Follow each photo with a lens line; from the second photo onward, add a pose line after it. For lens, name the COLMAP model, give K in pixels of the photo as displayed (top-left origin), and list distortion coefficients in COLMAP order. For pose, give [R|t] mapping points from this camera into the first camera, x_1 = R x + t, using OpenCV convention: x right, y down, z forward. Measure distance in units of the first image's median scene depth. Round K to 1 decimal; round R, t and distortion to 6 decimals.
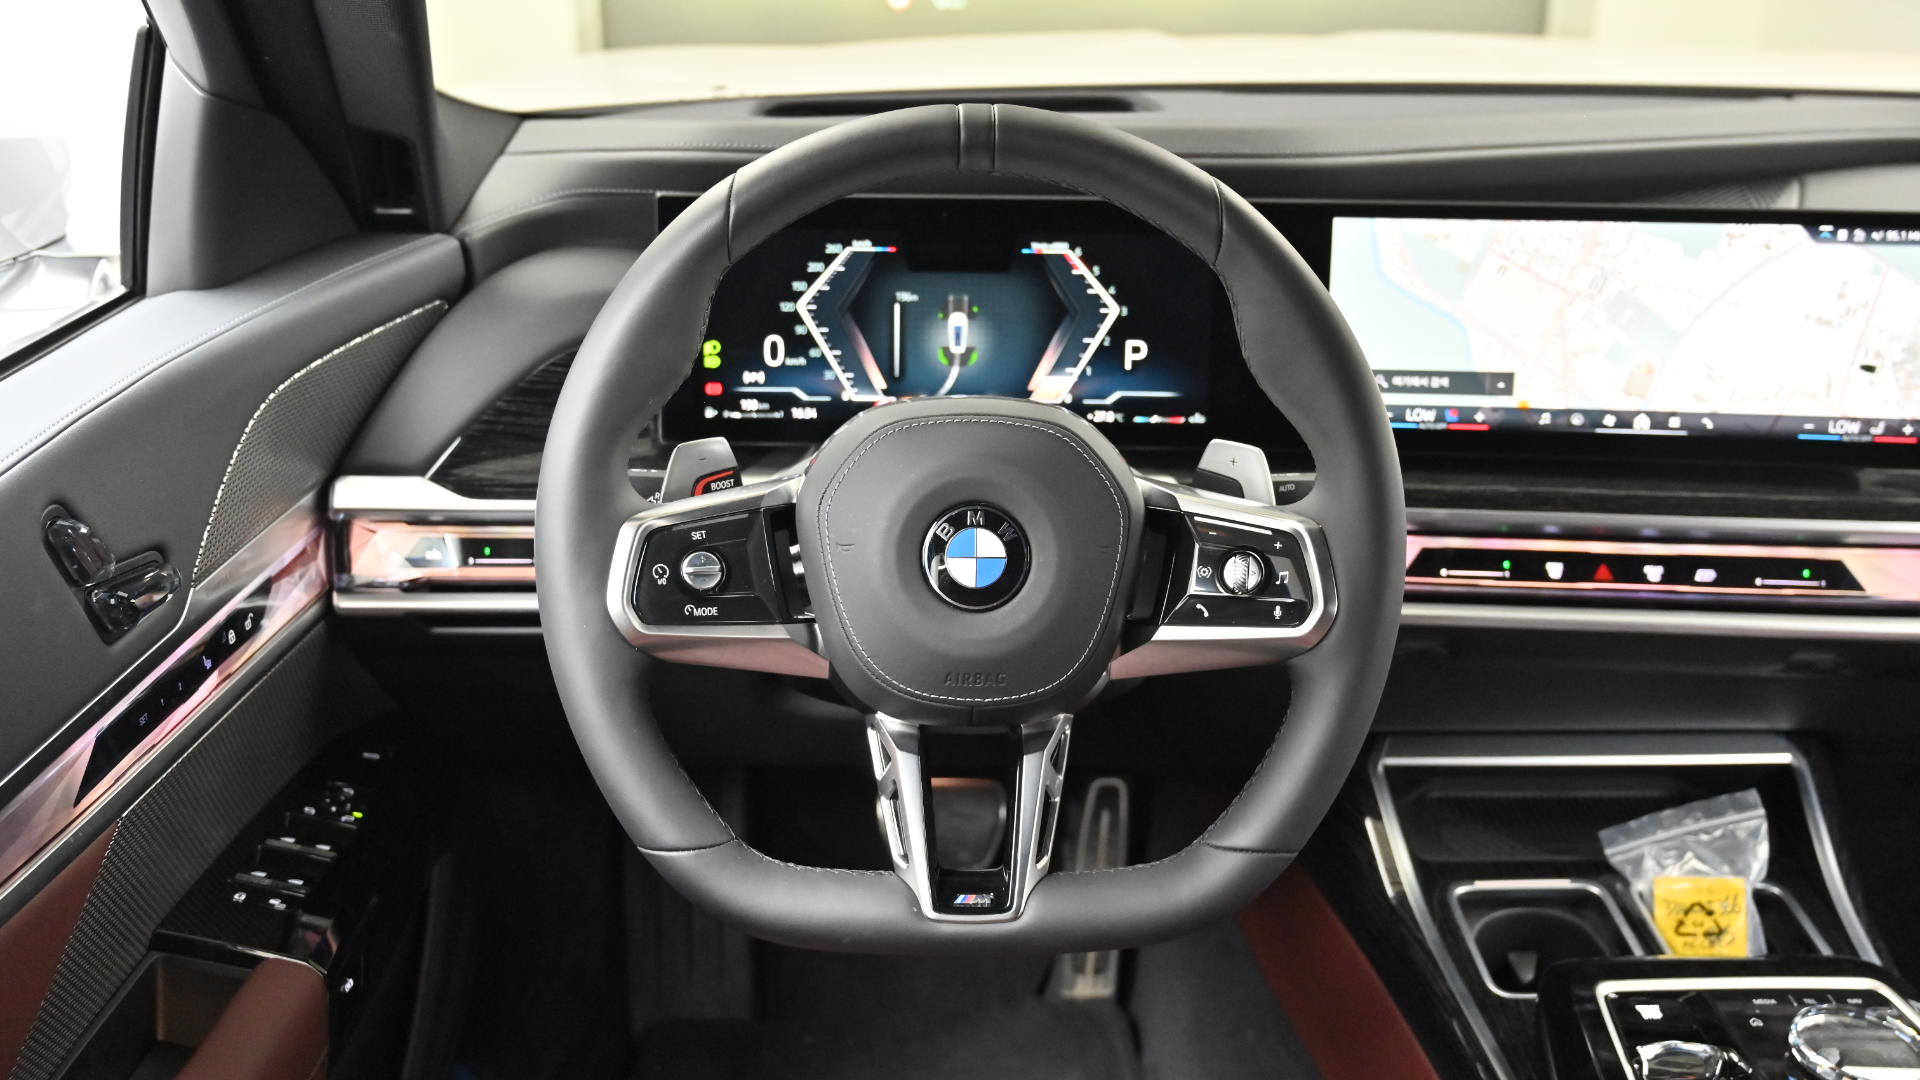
lens RADIAL K [[1856.2, 0, 960.0], [0, 1856.2, 540.0], [0, 0, 1]] dist [-0.014005, 0.009123]
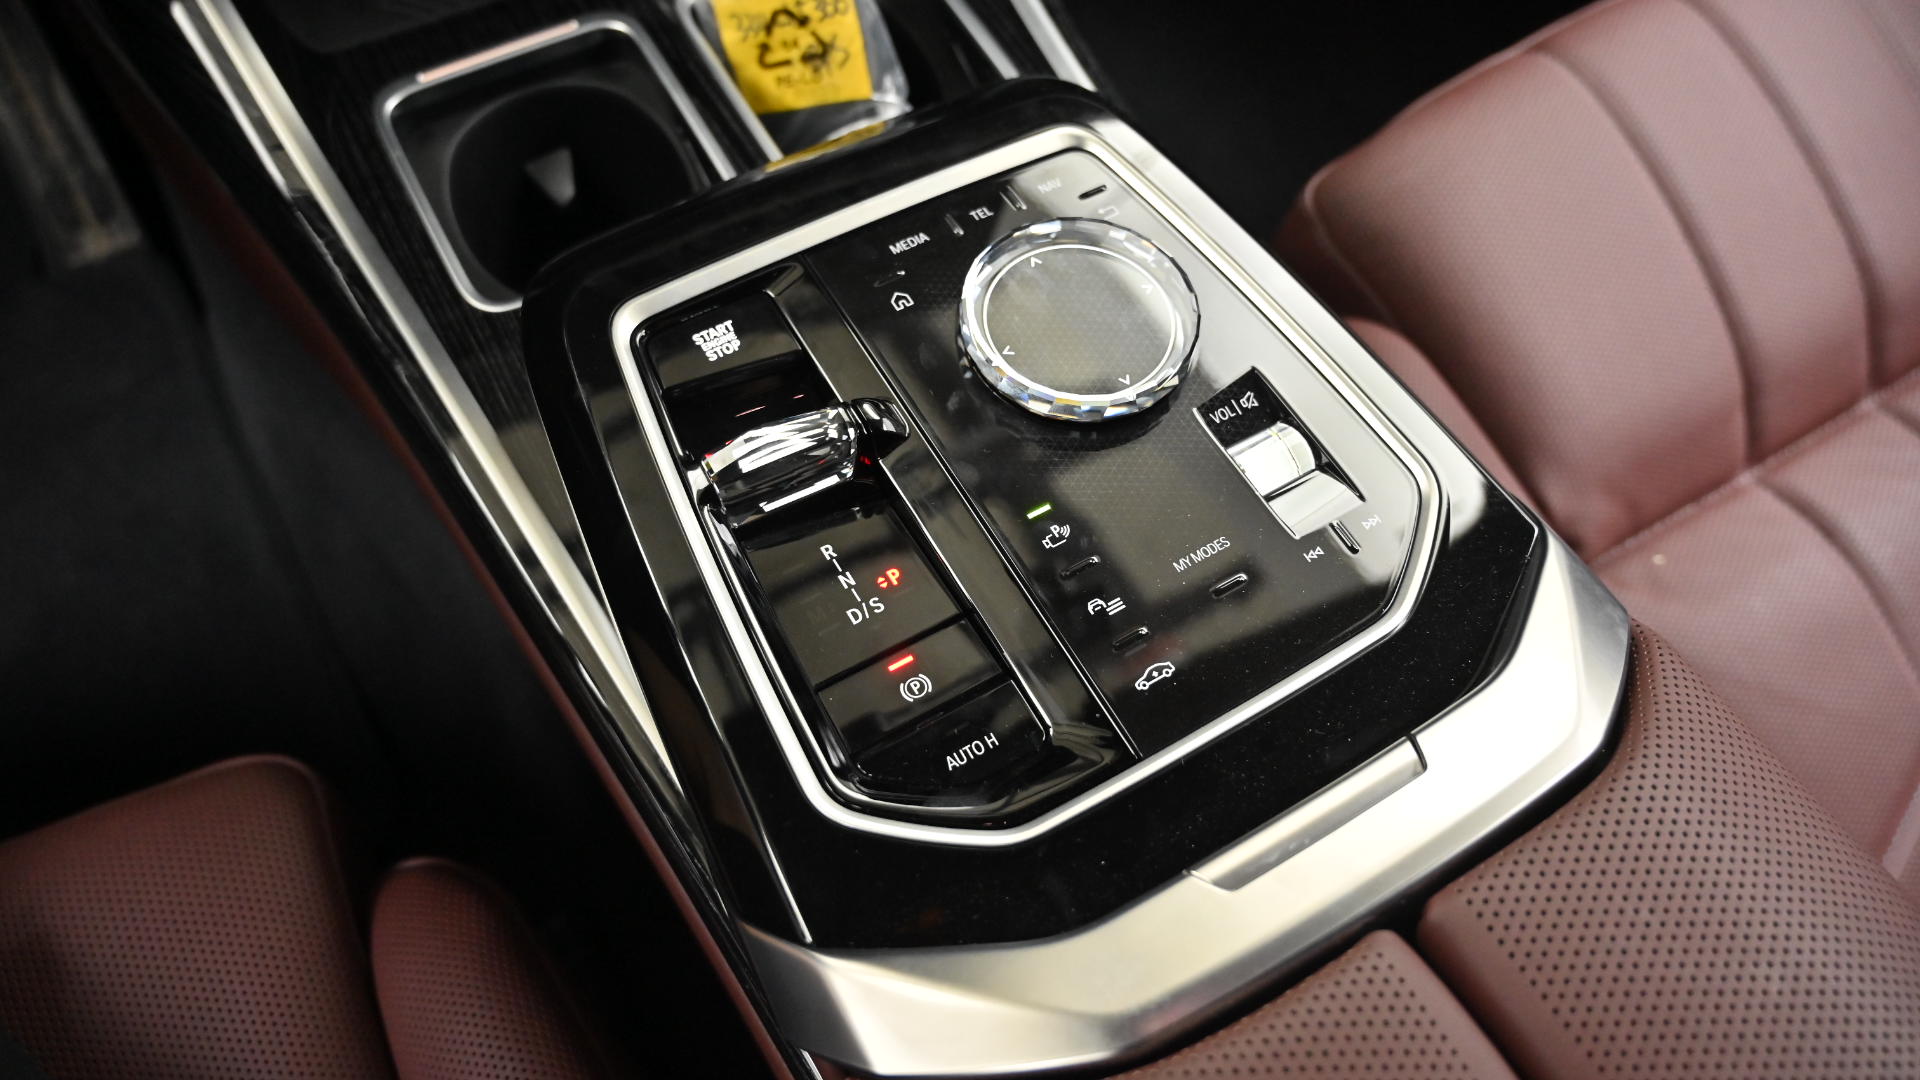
lens RADIAL K [[1319.0, 0, 960.0], [0, 1319.0, 540.0], [0, 0, 1]] dist [-0.011877, 0.004436]
pose [[0.877400, -0.403669, 0.259269, 0.274366], [0.149672, 0.743755, 0.651481, 0.055520], [-0.455815, -0.532804, 0.712989, 0.588689]]
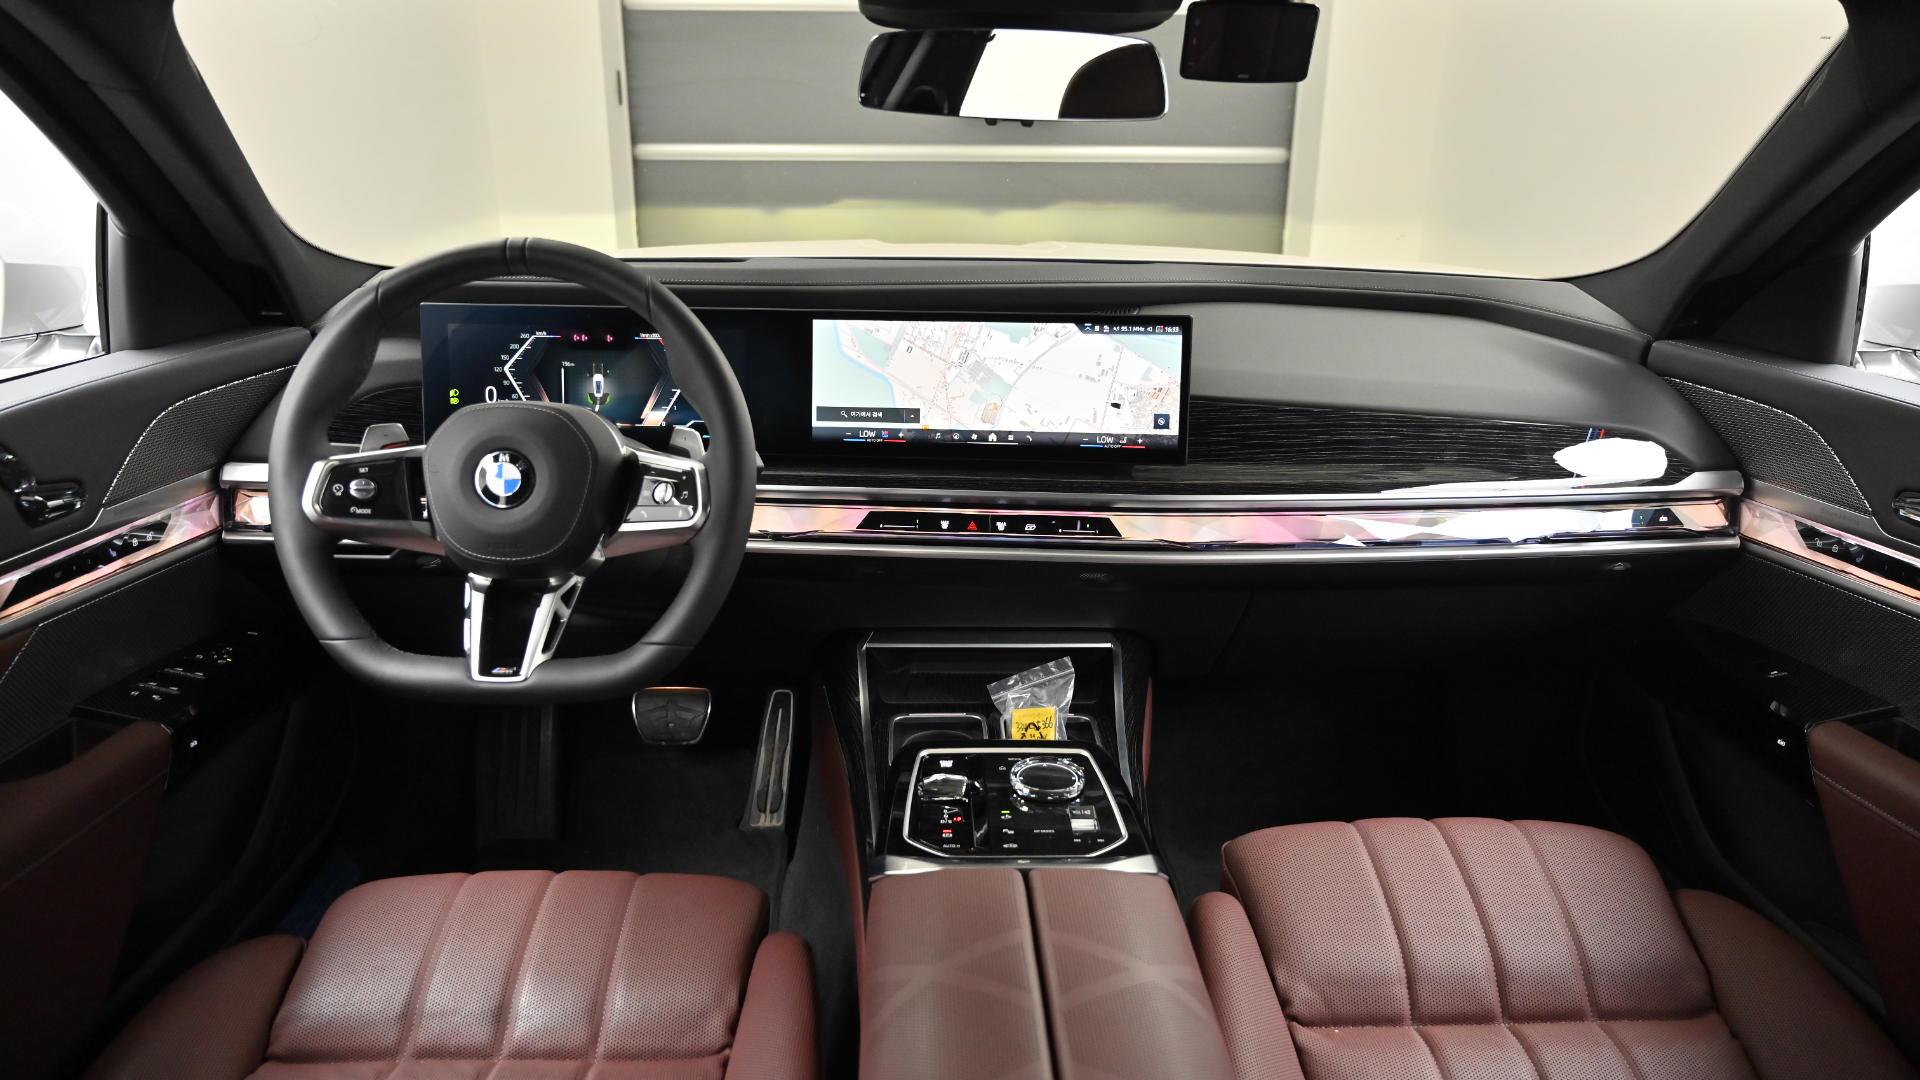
lens RADIAL K [[1319.0, 0, 960.0], [0, 1319.0, 540.0], [0, 0, 1]] dist [-0.011877, 0.004436]
pose [[0.999976, 0.005341, 0.004506, 0.333482], [-0.005011, 0.997519, -0.070215, 0.117021], [-0.004870, 0.070191, 0.997522, -0.212065]]
